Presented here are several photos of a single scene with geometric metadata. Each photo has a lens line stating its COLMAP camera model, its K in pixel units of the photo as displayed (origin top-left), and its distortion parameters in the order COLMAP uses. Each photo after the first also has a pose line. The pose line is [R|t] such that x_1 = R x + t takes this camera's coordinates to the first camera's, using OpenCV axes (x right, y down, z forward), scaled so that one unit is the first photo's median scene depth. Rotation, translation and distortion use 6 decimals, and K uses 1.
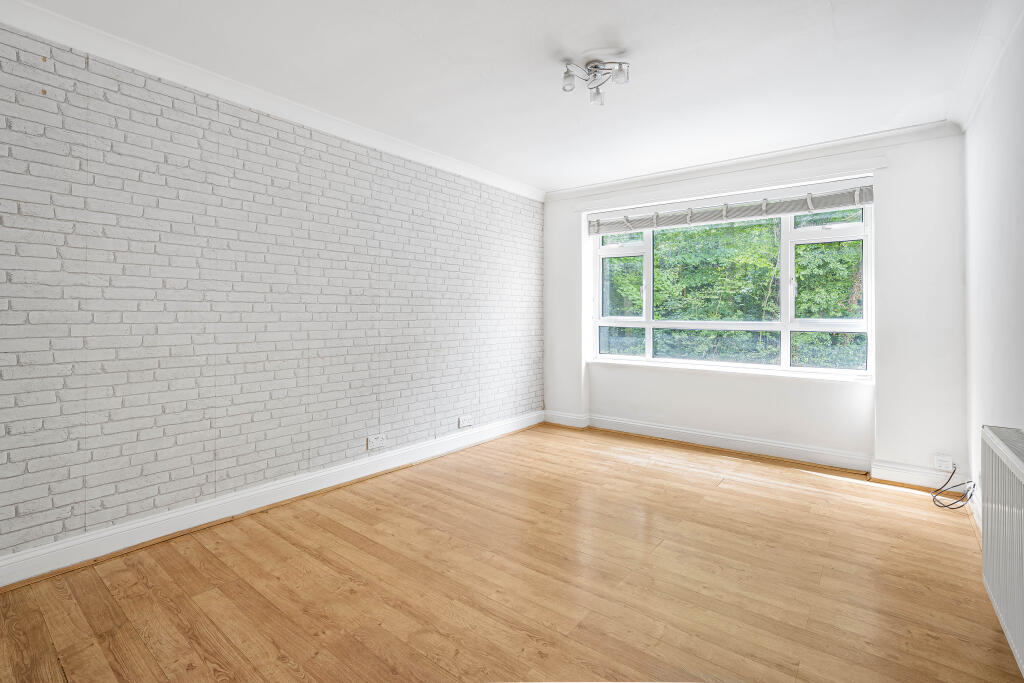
lens RADIAL K [[482.0, 0, 512.2], [0, 482.0, 325.6], [0, 0, 1]] dist [0.000687, 0.034914]
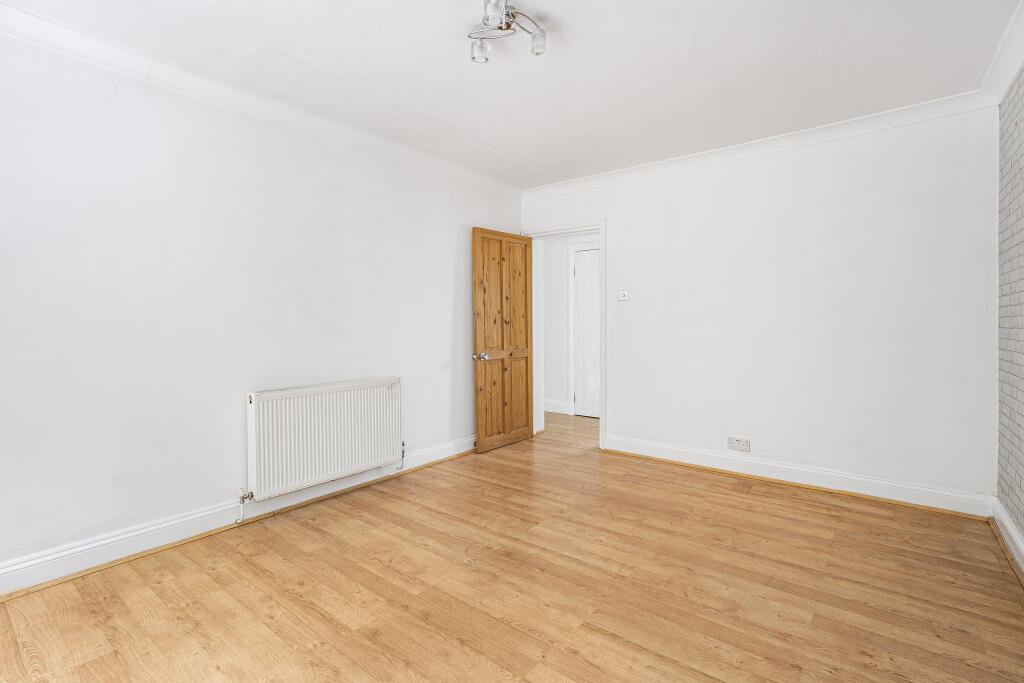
lens RADIAL K [[482.0, 0, 512.2], [0, 482.0, 325.6], [0, 0, 1]] dist [0.000687, 0.034914]
pose [[-0.999975, -0.006319, -0.003247, 0.189058], [-0.006414, 0.999521, 0.030274, -0.027835], [0.003054, 0.030294, -0.999536, 2.071472]]
